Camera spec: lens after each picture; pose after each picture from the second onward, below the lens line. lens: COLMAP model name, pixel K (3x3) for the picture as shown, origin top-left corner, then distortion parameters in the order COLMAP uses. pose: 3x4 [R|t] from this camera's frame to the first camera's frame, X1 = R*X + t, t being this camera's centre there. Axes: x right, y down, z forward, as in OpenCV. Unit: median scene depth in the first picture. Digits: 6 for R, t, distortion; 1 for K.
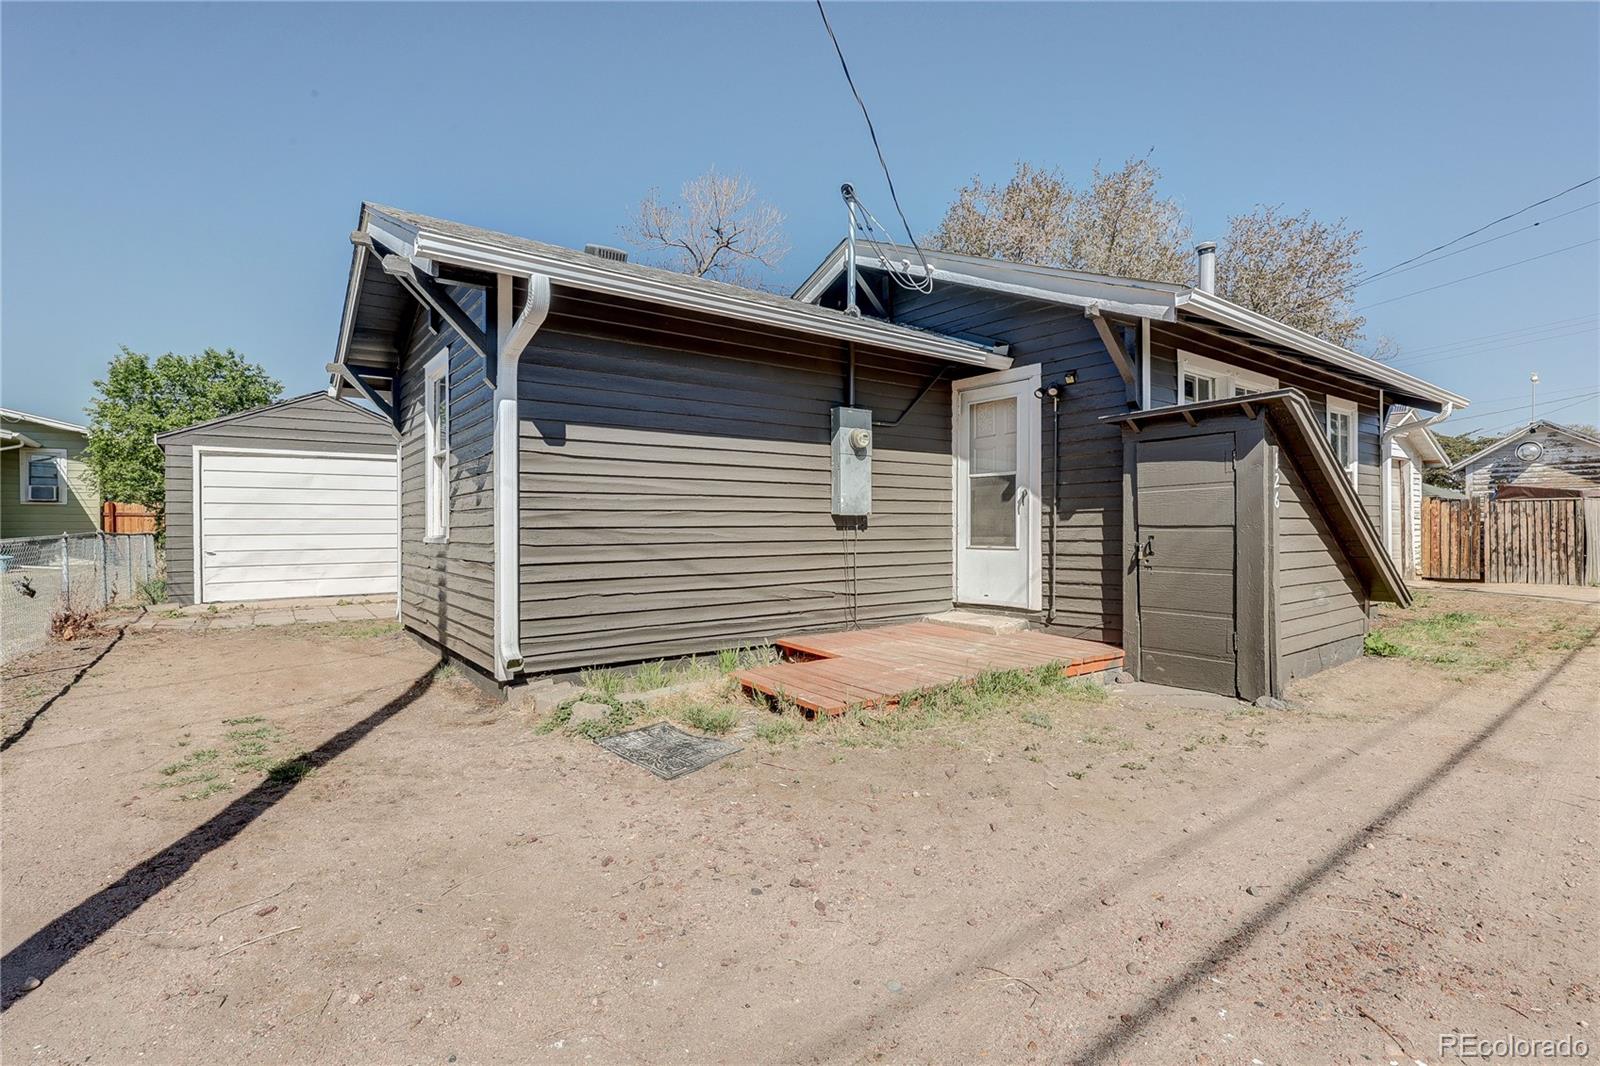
lens RADIAL K [[753.8, 0, 802.2], [0, 753.8, 527.3], [0, 0, 1]] dist [-0.005449, 0.001610]
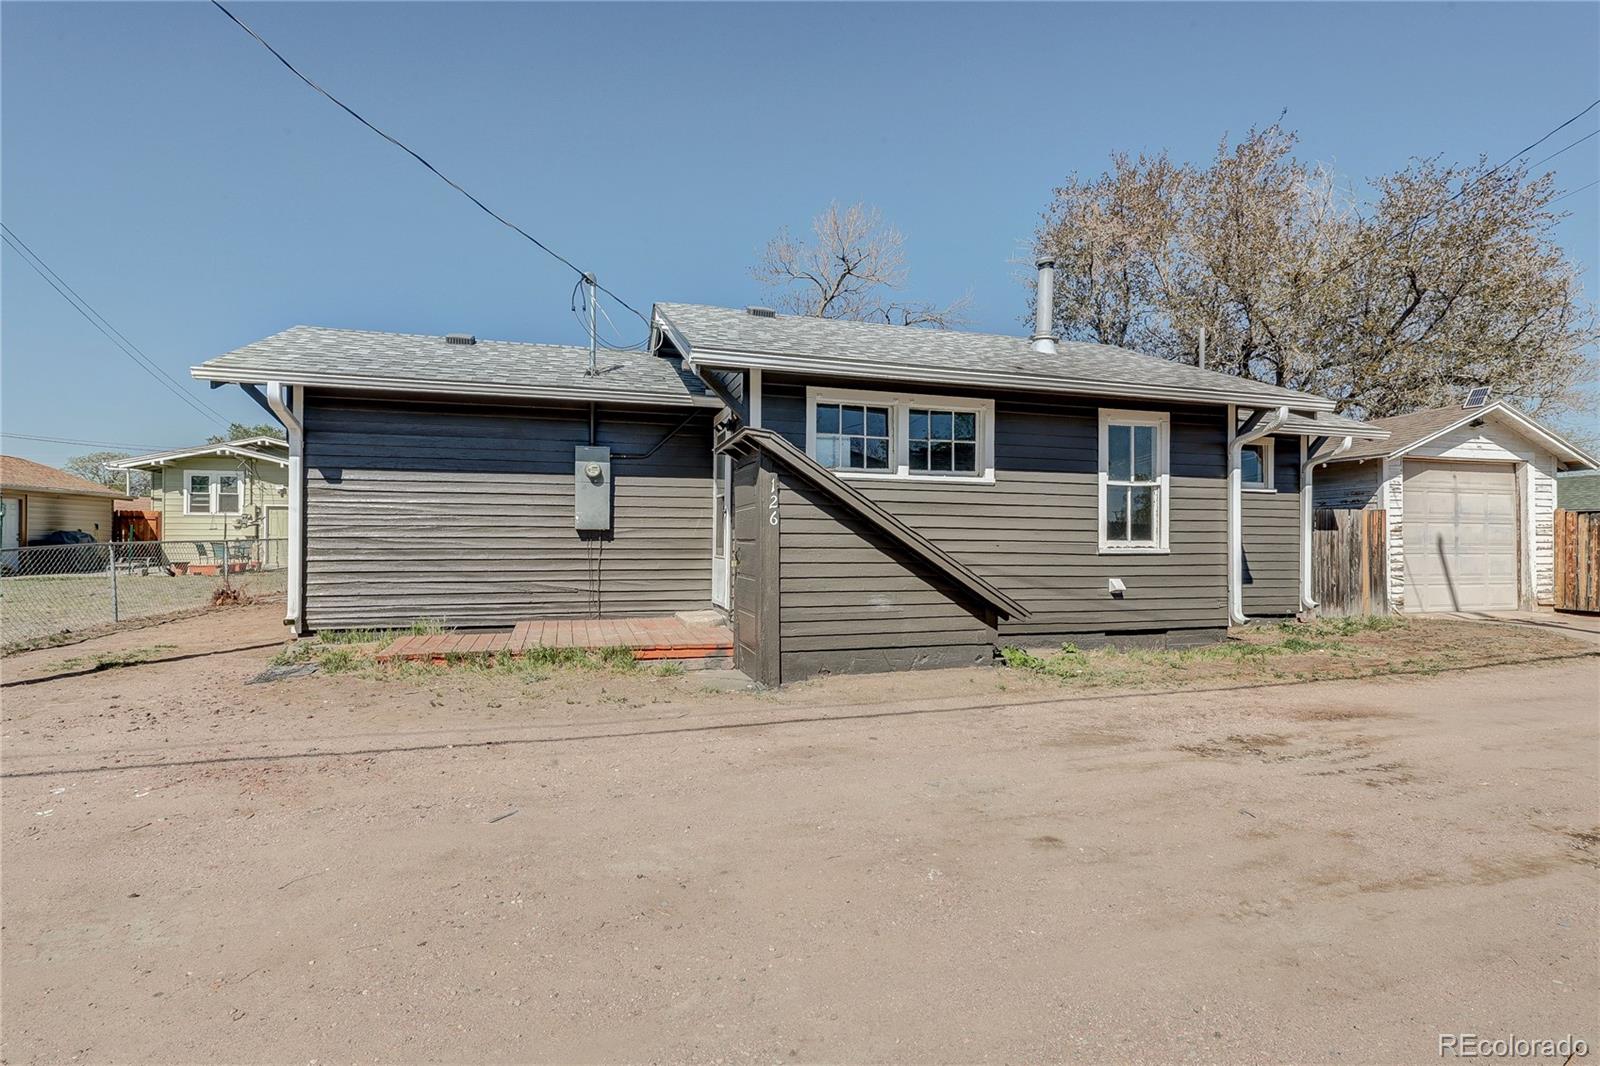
lens RADIAL K [[753.8, 0, 771.8], [0, 753.8, 537.8], [0, 0, 1]] dist [-0.005449, 0.001610]
pose [[0.935814, 0.006390, -0.352437, 0.797727], [-0.007470, 0.999971, -0.001703, -0.001953], [0.352416, 0.004226, 0.935834, -0.092362]]
